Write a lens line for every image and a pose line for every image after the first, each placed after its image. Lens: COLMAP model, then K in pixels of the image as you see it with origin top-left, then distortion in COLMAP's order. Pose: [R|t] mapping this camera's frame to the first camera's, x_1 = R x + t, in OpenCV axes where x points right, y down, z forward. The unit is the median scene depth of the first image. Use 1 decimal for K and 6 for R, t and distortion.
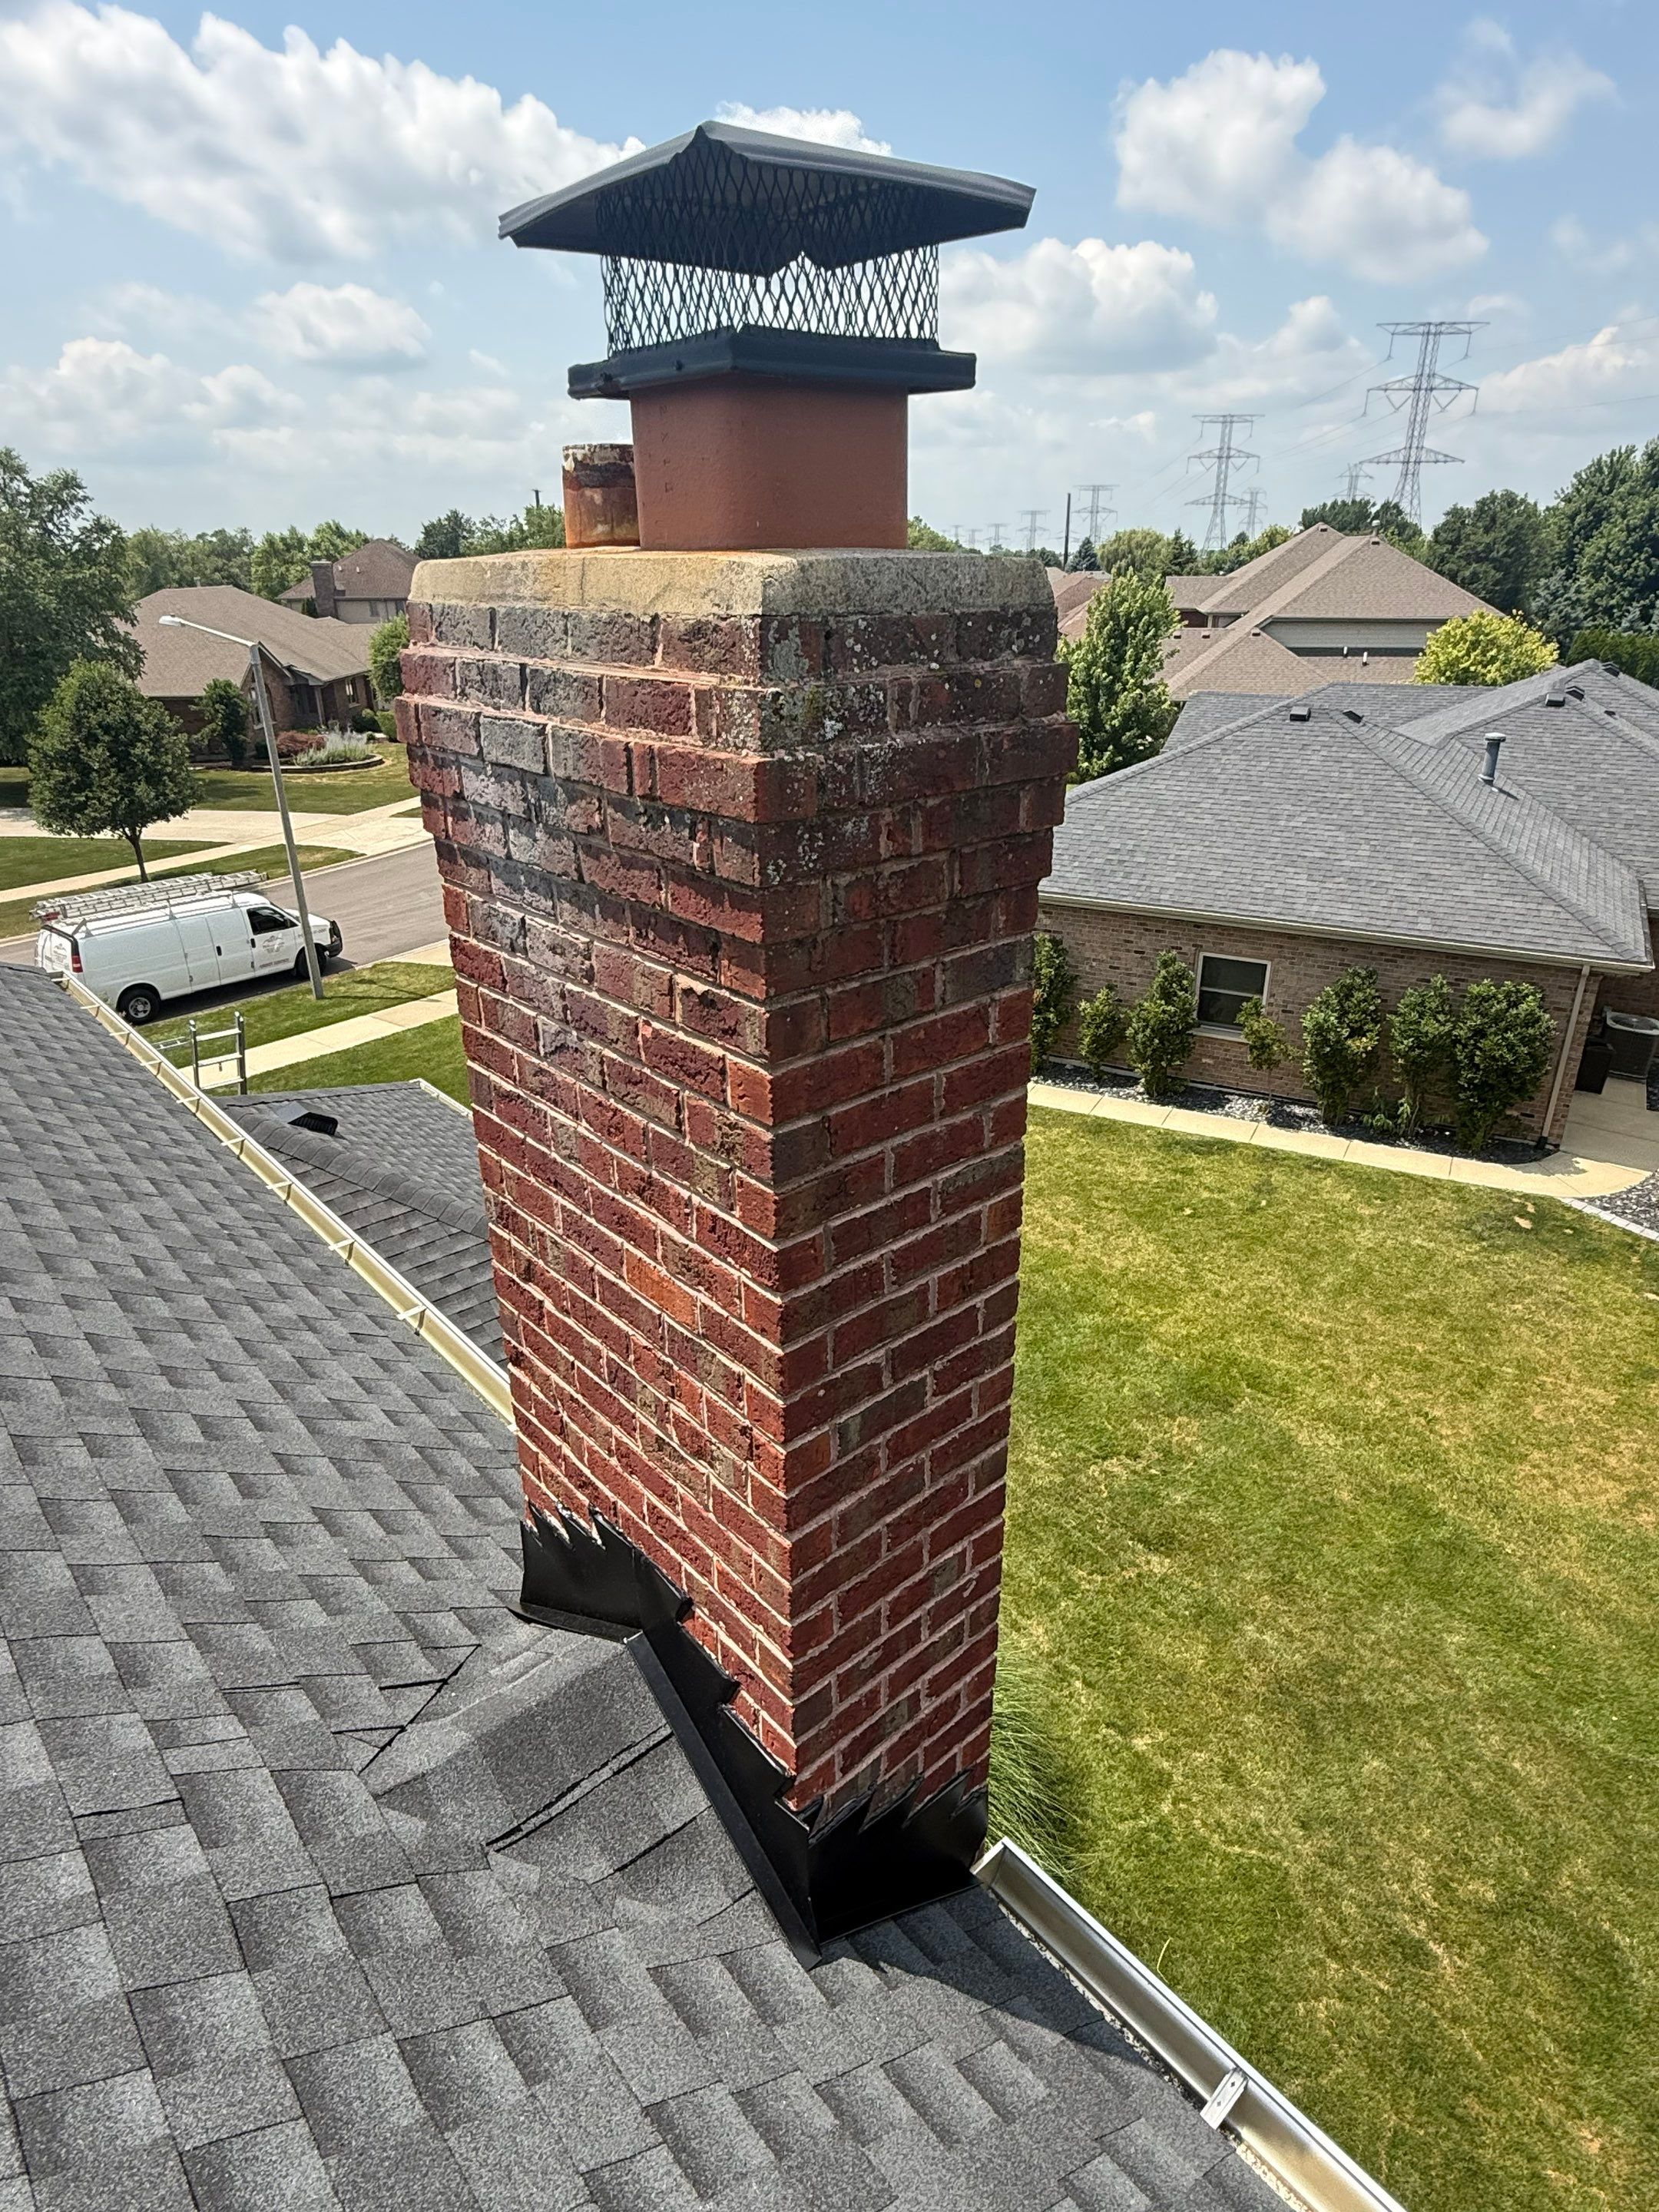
lens RADIAL K [[1253.8, 0, 835.7], [0, 1253.8, 1103.2], [0, 0, 1]] dist [0.017616, -0.005378]
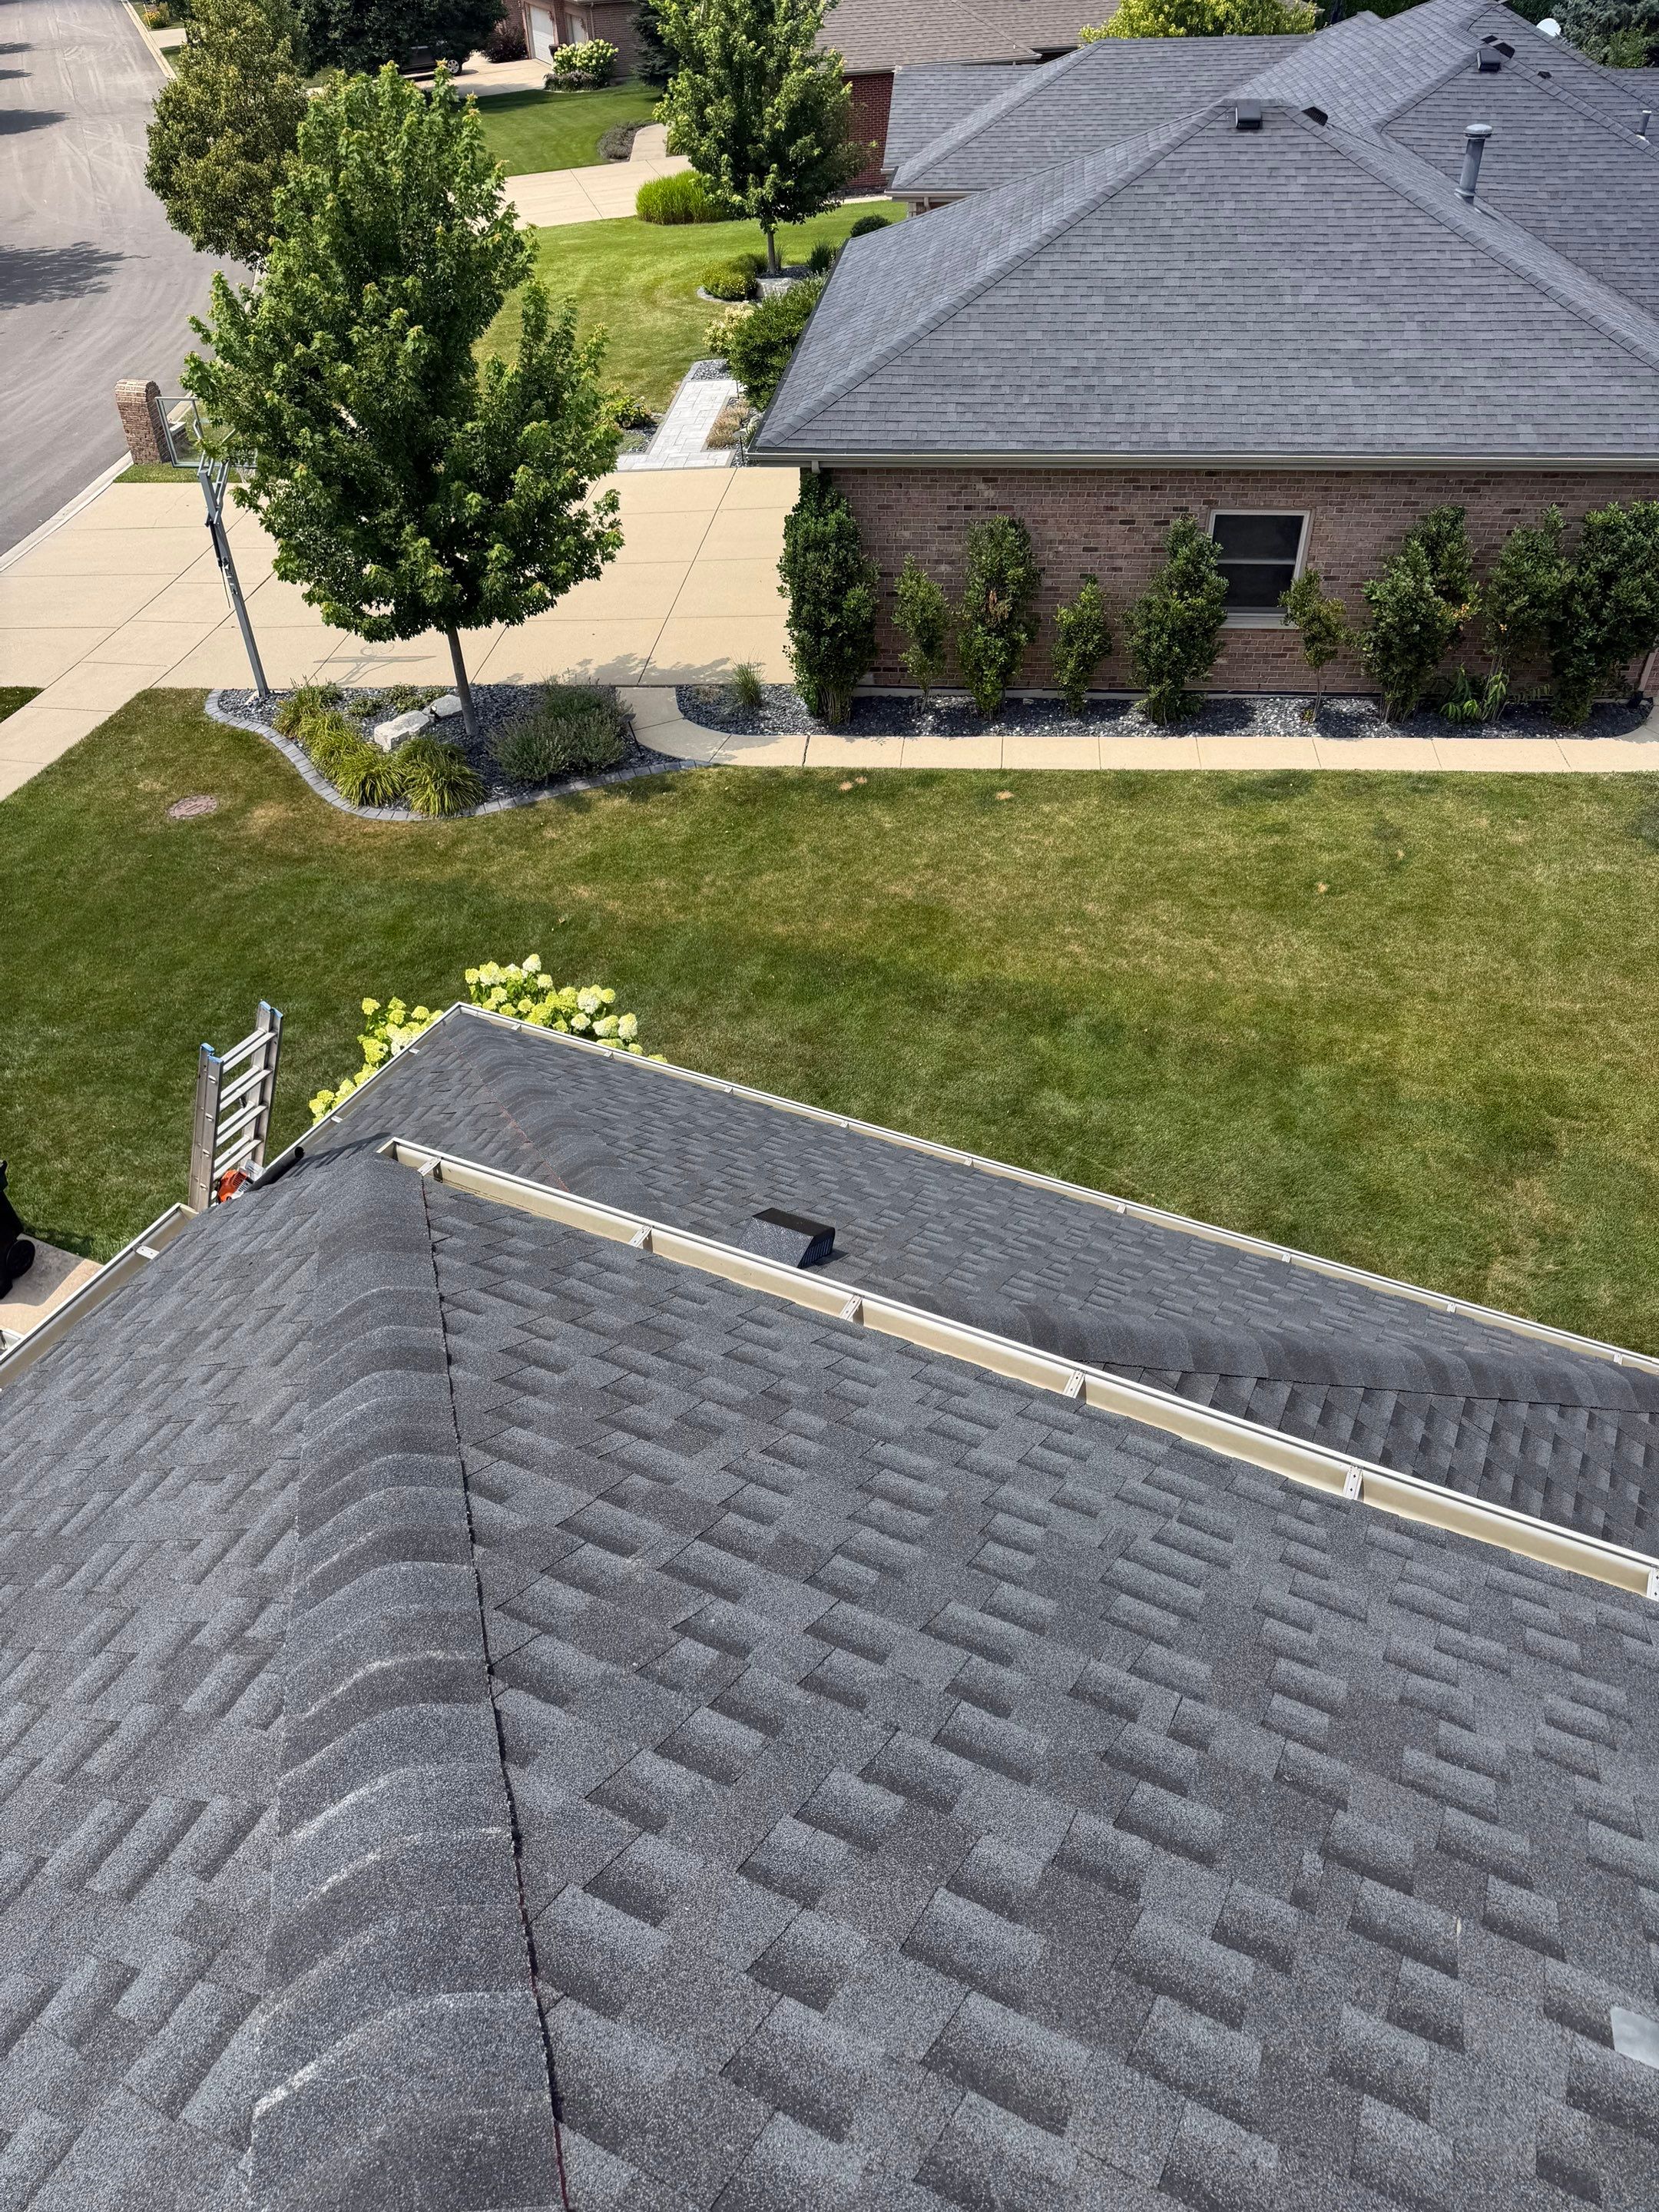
lens RADIAL K [[1556.9, 0, 813.3], [0, 1556.9, 1114.5], [0, 0, 1]] dist [0.038370, -0.030622]
pose [[0.925499, -0.260081, 0.275336, -0.279010], [0.172847, 0.936871, 0.303967, -0.116331], [-0.337010, -0.233730, 0.912028, 0.185942]]
